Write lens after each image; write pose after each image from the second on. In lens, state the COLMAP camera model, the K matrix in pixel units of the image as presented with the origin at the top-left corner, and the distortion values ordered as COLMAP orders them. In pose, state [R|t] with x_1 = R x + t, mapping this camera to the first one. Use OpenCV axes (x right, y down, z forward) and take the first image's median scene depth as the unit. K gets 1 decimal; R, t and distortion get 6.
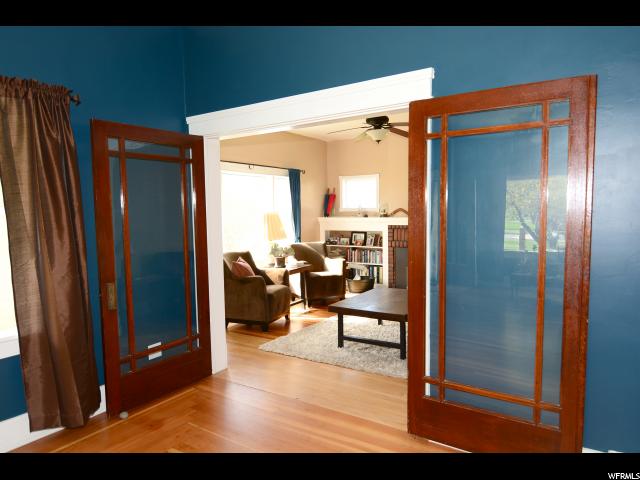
lens RADIAL K [[414.1, 0, 319.6], [0, 414.1, 241.6], [0, 0, 1]] dist [0.000278, -0.000008]
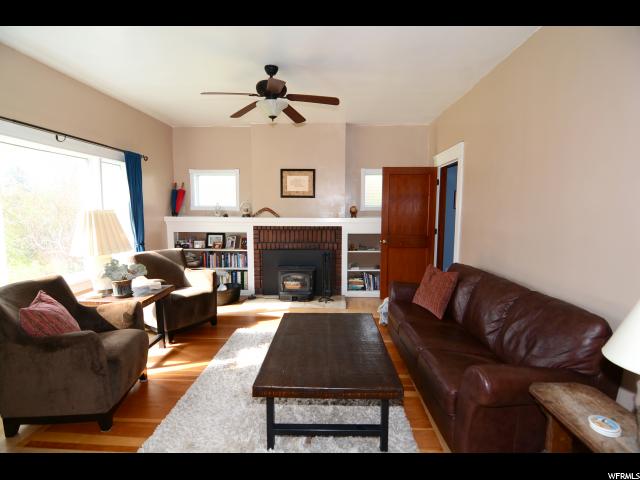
lens RADIAL K [[307.7, 0, 322.4], [0, 307.7, 236.7], [0, 0, 1]] dist [-0.018668, -0.000260]
pose [[0.853441, -0.029262, 0.520367, -0.058585], [0.022862, 0.999563, 0.018715, -0.024994], [-0.520688, -0.004075, 0.853737, 0.339920]]
